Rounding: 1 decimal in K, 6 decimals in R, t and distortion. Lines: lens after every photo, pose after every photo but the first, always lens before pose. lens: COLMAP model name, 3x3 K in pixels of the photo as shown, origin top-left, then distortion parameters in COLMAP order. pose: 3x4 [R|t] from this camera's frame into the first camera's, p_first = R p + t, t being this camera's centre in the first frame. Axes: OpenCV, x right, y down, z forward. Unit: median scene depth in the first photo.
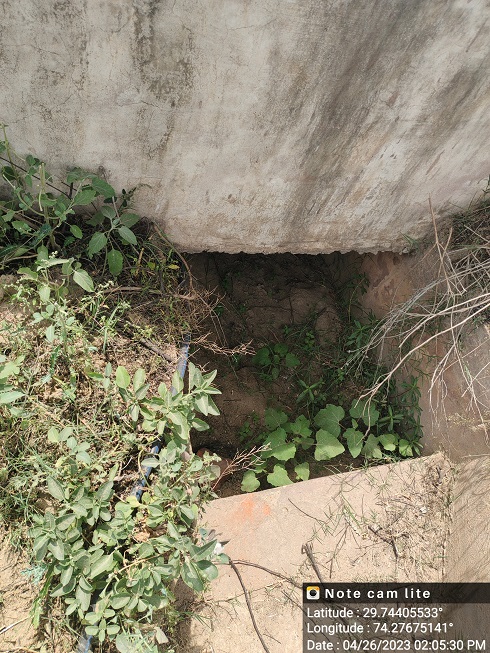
lens RADIAL K [[473.8, 0, 245.0], [0, 473.8, 326.5], [0, 0, 1]] dist [0.068458, -0.101856]
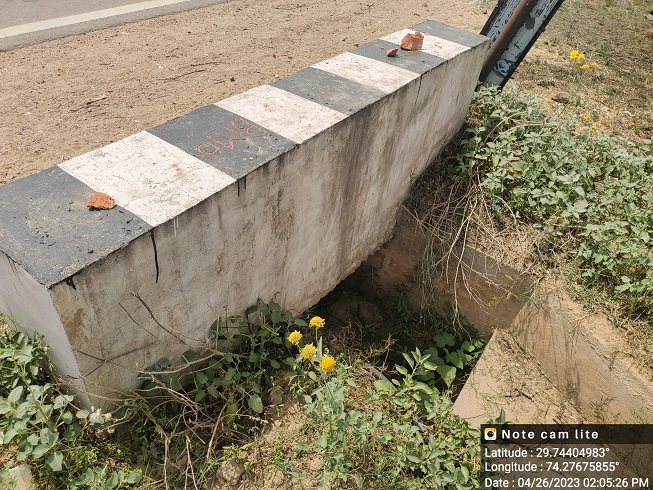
lens RADIAL K [[473.8, 0, 326.5], [0, 473.8, 245.0], [0, 0, 1]] dist [0.068458, -0.101856]
pose [[0.744903, -0.544377, 0.385710, -0.446744], [0.619689, 0.778745, -0.097682, -0.132233], [-0.247194, 0.311784, 0.917434, -0.339270]]
